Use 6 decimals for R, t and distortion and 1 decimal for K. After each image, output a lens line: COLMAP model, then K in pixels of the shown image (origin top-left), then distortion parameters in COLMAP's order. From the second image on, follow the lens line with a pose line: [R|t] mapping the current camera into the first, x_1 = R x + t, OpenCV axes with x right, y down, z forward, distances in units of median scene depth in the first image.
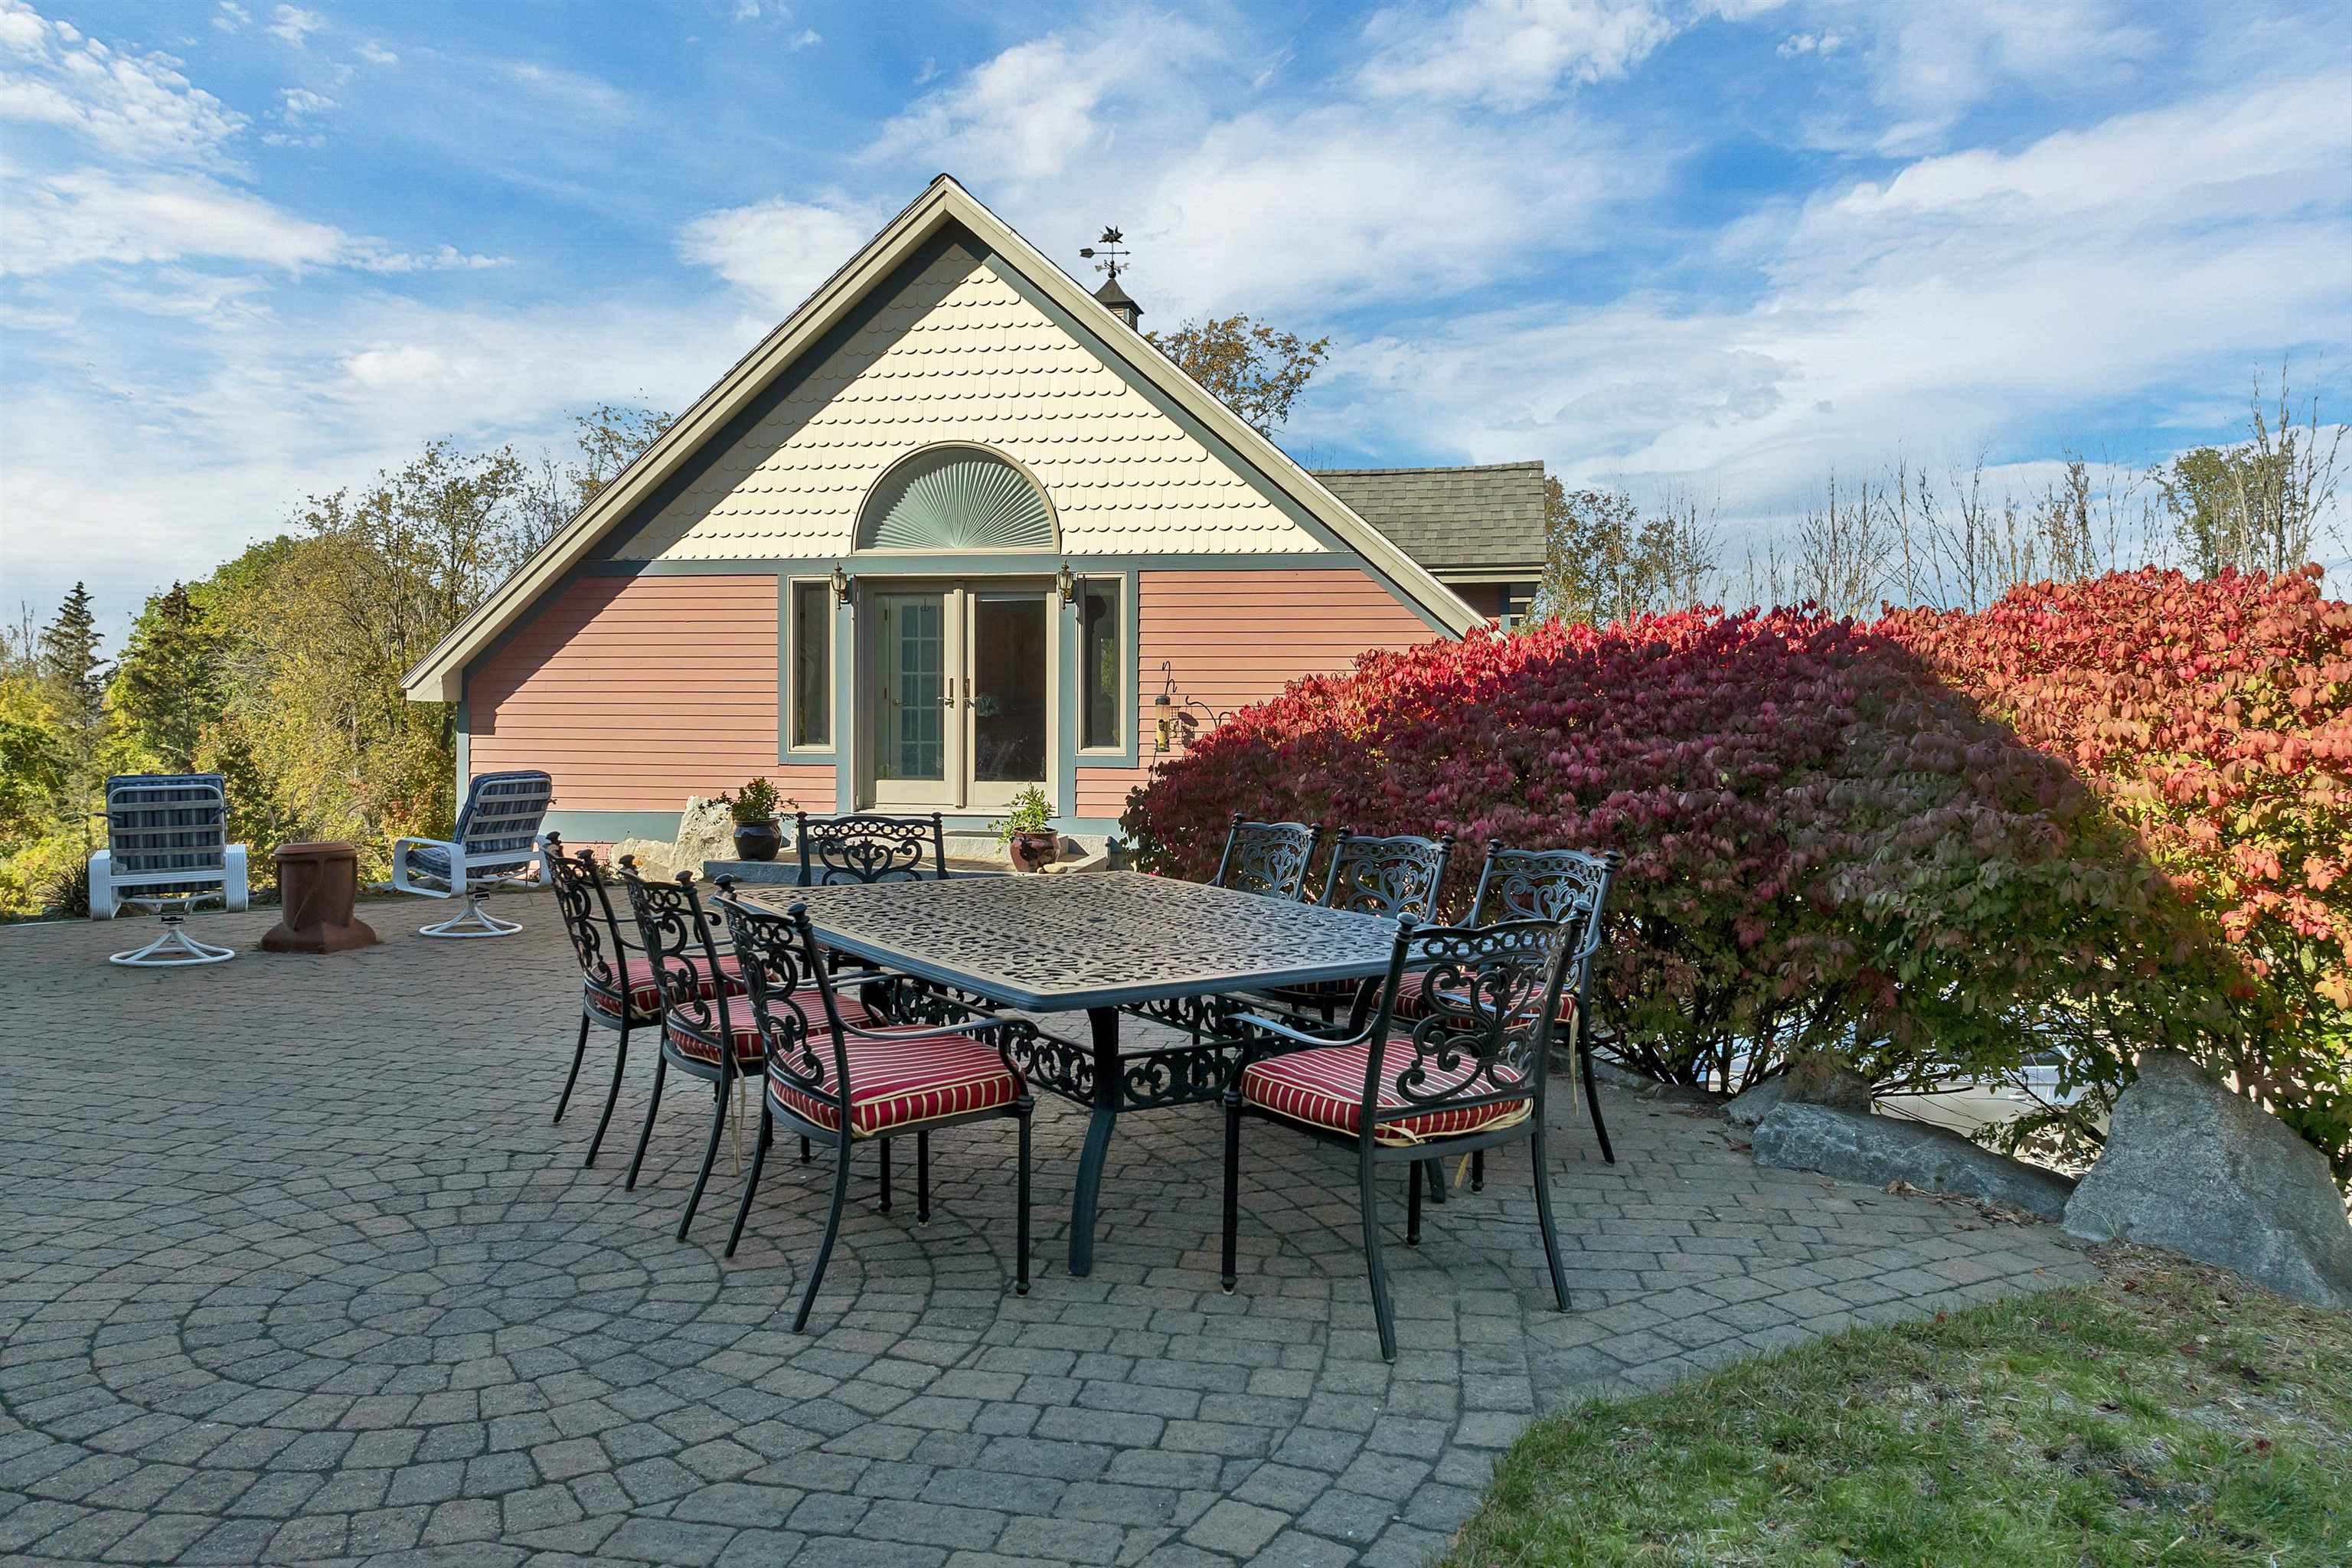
lens RADIAL K [[1688.8, 0, 1187.2], [0, 1688.8, 728.1], [0, 0, 1]] dist [-0.037786, 0.001080]
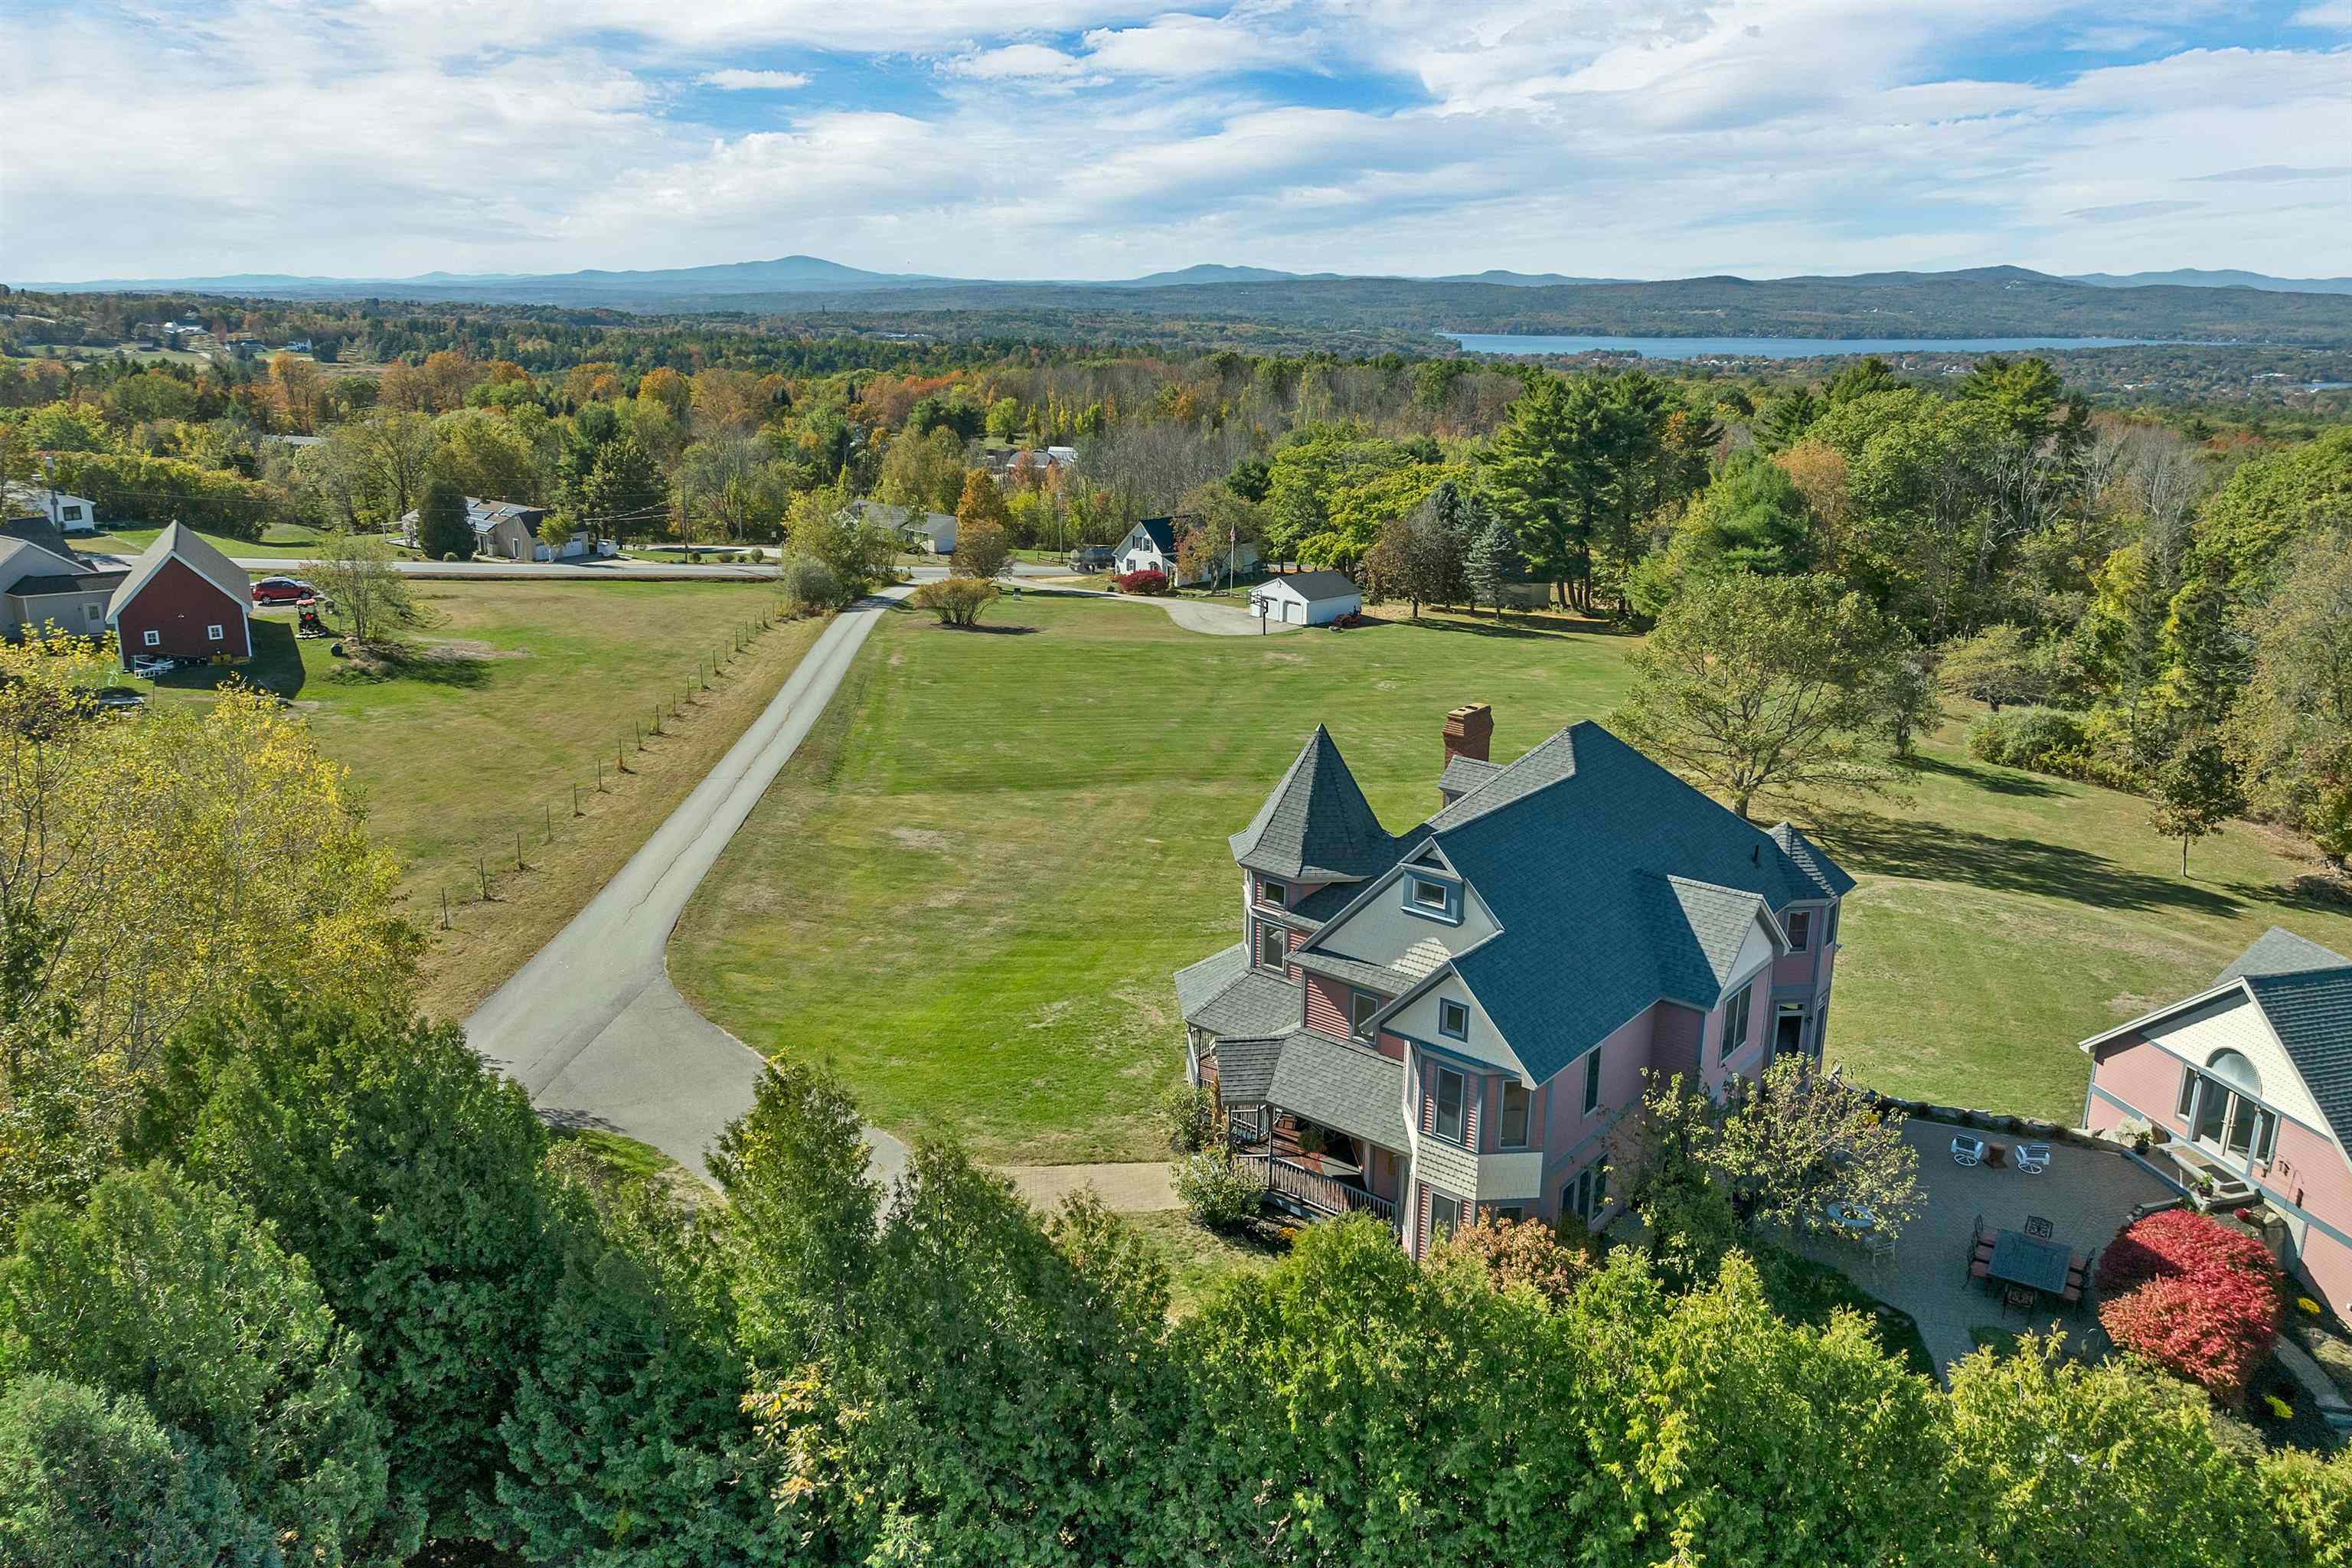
lens RADIAL K [[1688.8, 0, 1187.2], [0, 1688.8, 728.1], [0, 0, 1]] dist [-0.037786, 0.001080]
pose [[0.407551, 0.232950, -0.882970, 1.623392], [-0.016988, 0.968682, 0.247722, -1.456637], [0.913024, -0.085959, 0.398745, -1.924044]]
